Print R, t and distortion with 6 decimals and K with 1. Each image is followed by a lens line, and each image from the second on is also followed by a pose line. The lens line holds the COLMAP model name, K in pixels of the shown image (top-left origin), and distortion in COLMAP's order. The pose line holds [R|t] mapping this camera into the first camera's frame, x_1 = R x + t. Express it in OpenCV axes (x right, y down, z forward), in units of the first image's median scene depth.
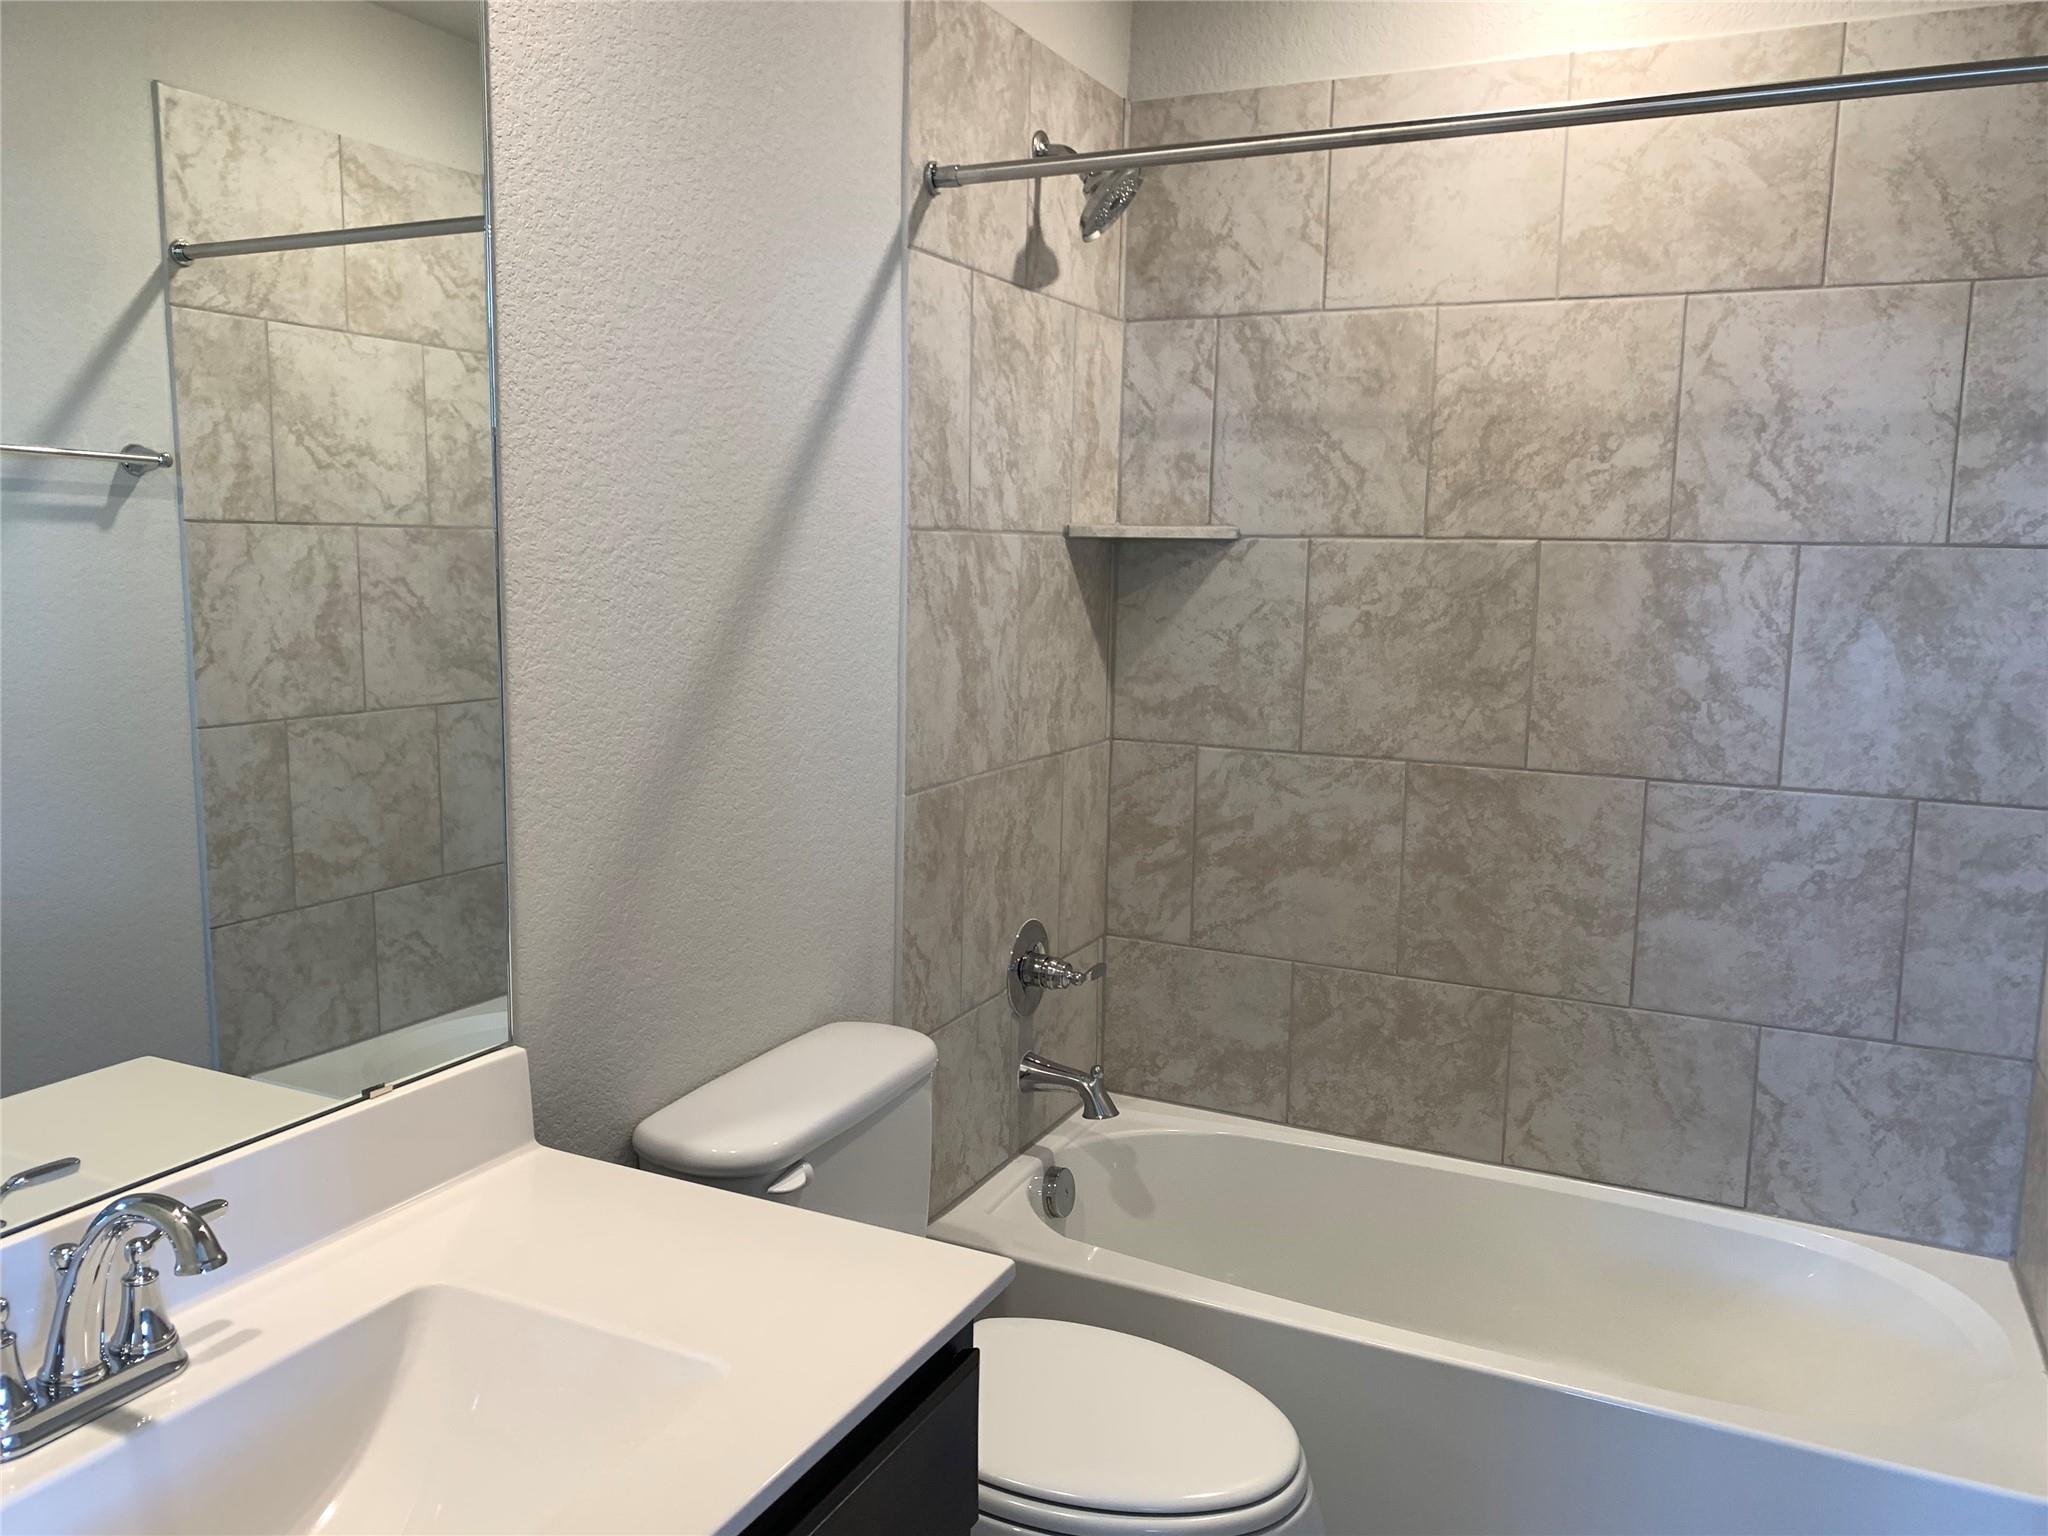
lens RADIAL K [[1559.2, 0, 1035.9], [0, 1559.2, 758.7], [0, 0, 1]] dist [0.121641, -0.247136]
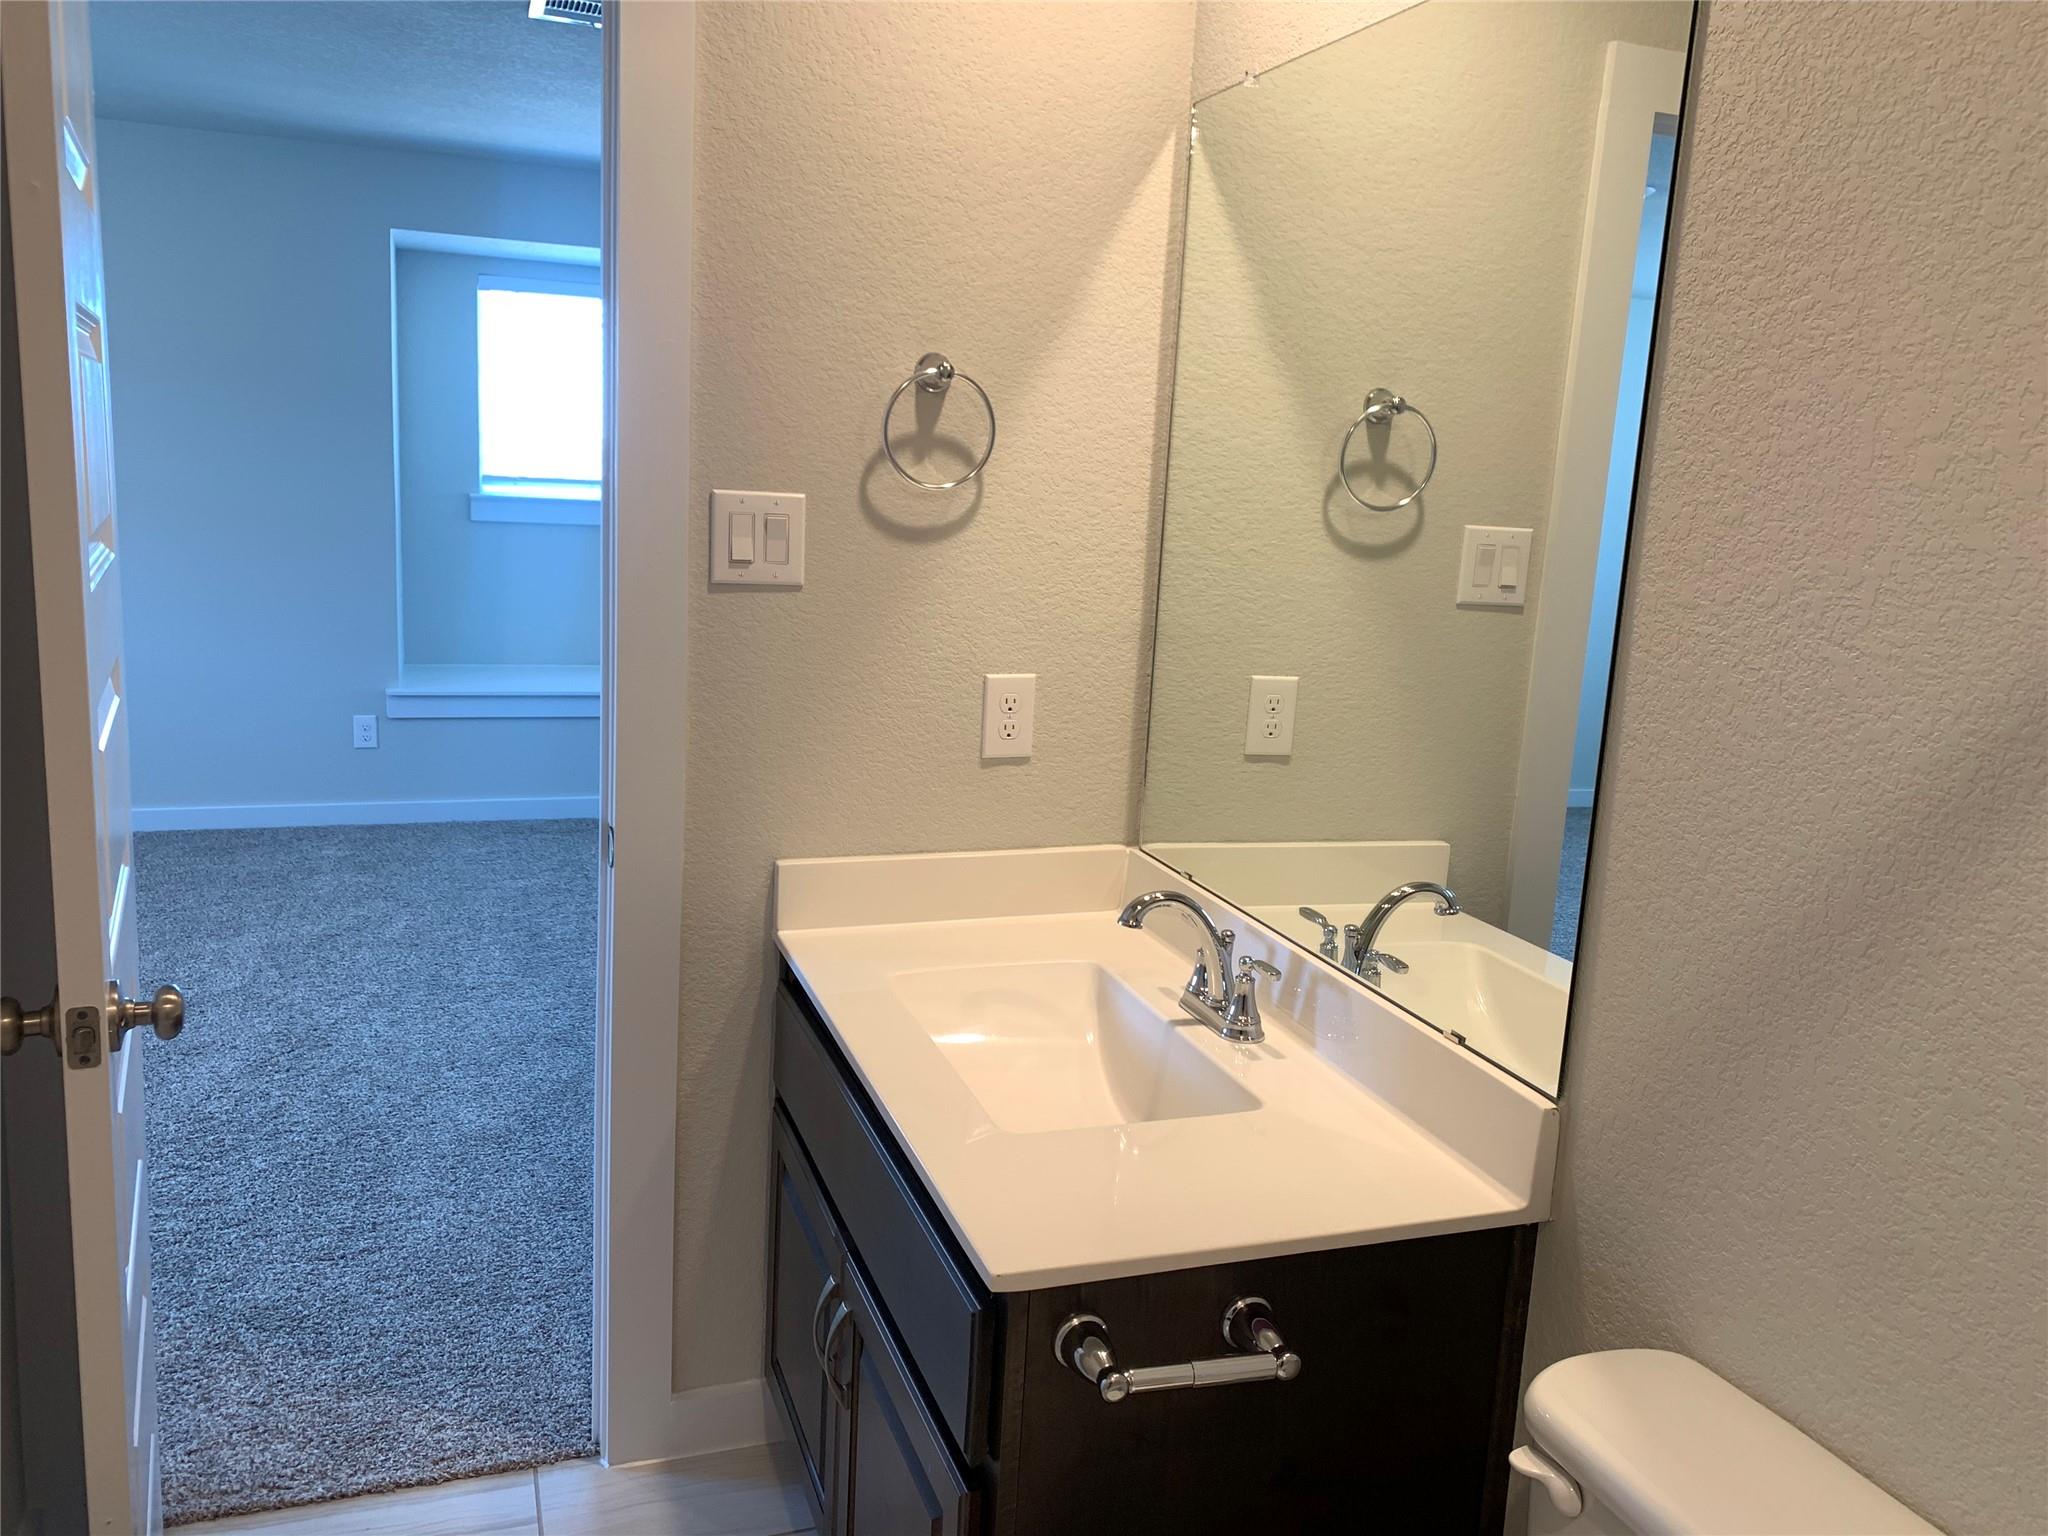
lens RADIAL K [[1559.2, 0, 1035.9], [0, 1559.2, 758.7], [0, 0, 1]] dist [0.121641, -0.247136]
pose [[-0.697208, 0.081520, -0.712219, 0.544462], [-0.157825, 0.951681, 0.263427, -0.215887], [0.699280, 0.296069, -0.650654, 1.324207]]
